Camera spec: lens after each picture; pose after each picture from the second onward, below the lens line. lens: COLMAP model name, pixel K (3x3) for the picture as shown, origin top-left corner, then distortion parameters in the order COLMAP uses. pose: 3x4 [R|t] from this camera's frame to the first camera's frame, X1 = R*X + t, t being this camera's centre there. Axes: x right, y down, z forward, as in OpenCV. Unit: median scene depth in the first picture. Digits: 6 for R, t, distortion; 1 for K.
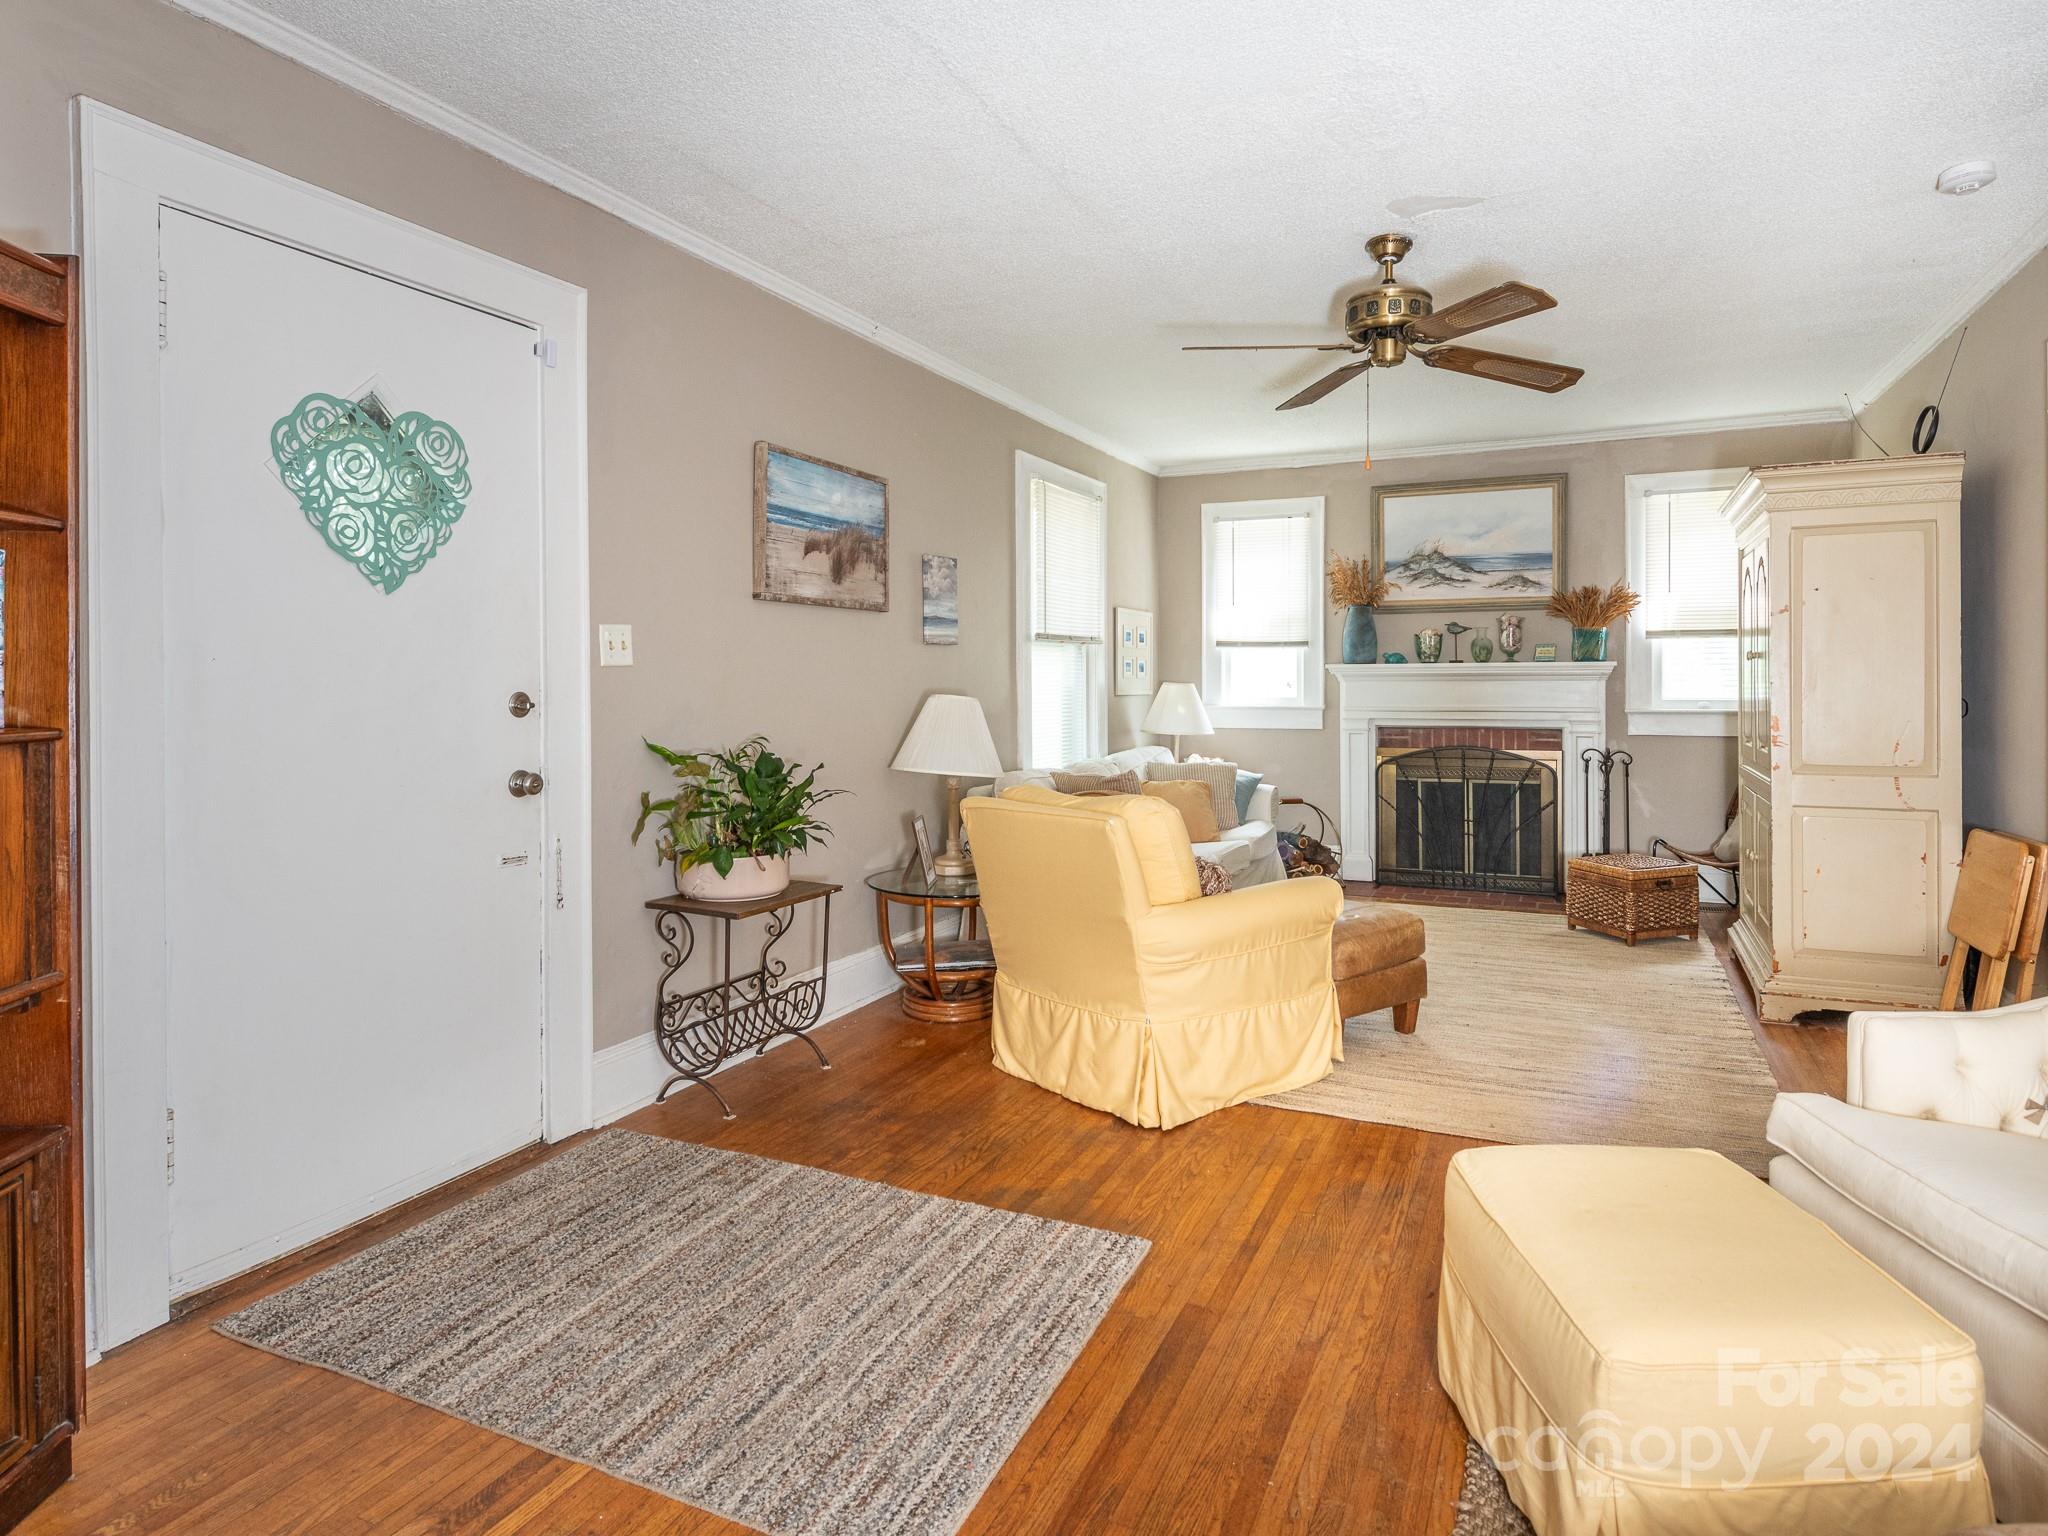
lens RADIAL K [[1143.0, 0, 1052.7], [0, 1143.0, 704.2], [0, 0, 1]] dist [-0.006352, -0.001147]
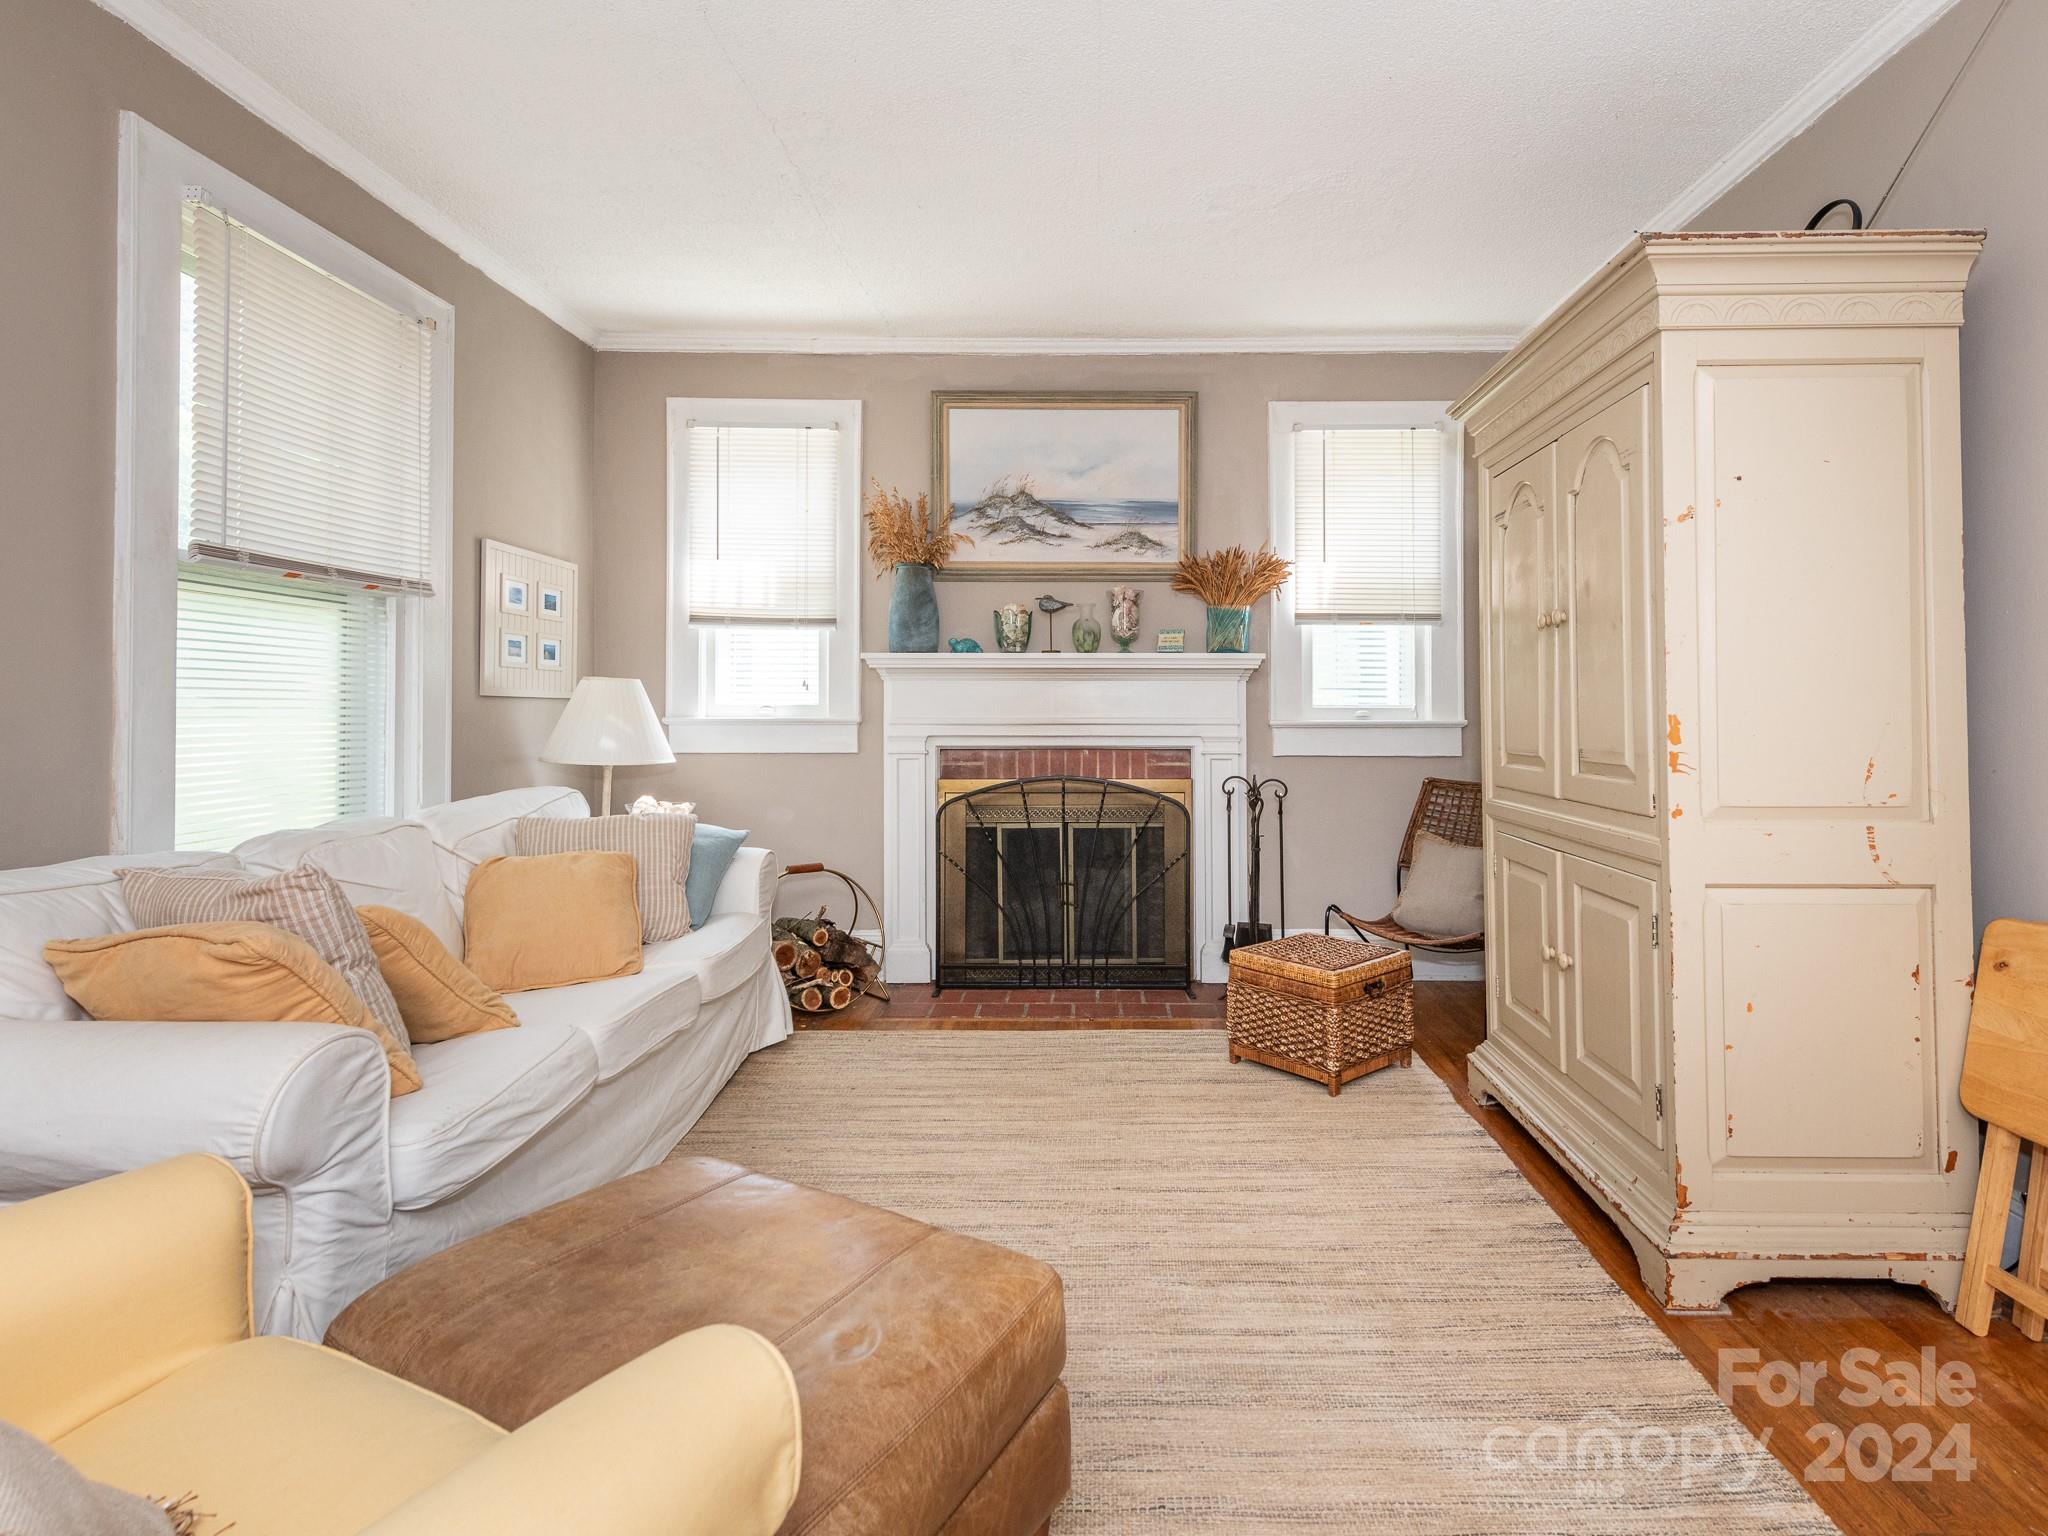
lens RADIAL K [[1066.9, 0, 1109.4], [0, 1066.9, 700.4], [0, 0, 1]] dist [0.013077, -0.006476]
pose [[0.907151, 0.009661, 0.420694, 0.117386], [0.002950, 0.999566, -0.029315, 0.010933], [-0.420795, 0.027834, 0.906729, 0.410976]]
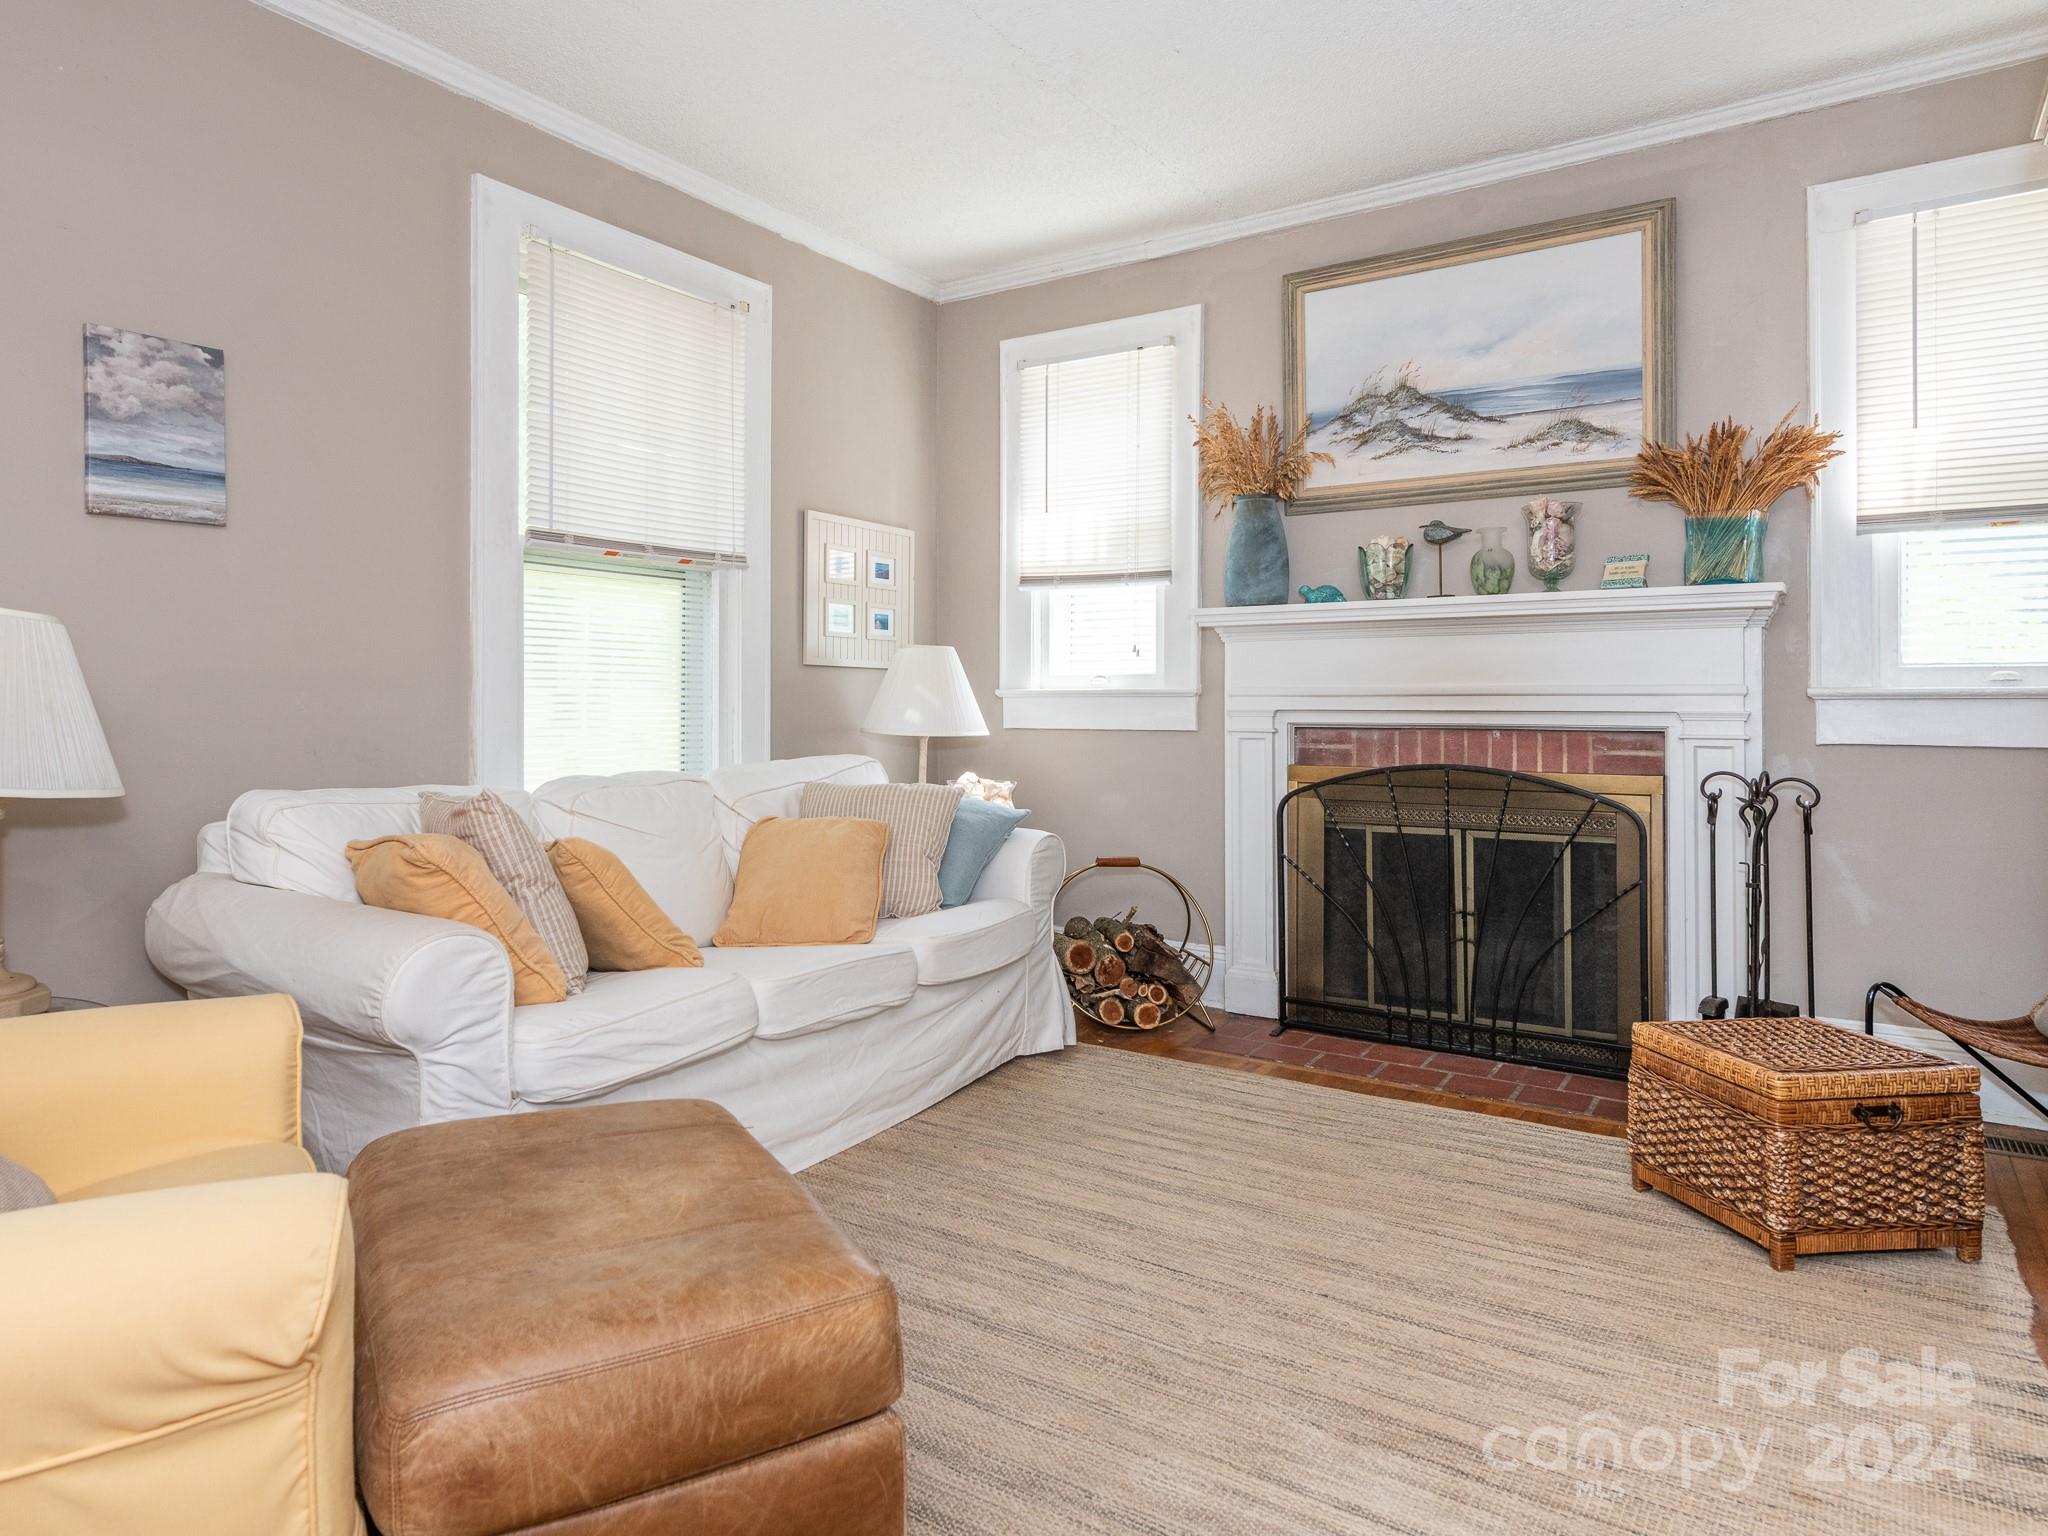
lens RADIAL K [[1281.5, 0, 894.9], [0, 1281.5, 705.1], [0, 0, 1]] dist [0.010955, -0.008907]
pose [[0.979255, 0.006739, -0.202521, 0.235846], [-0.010385, 0.999802, -0.016948, 0.023287], [0.202367, 0.018700, 0.979131, 0.399505]]
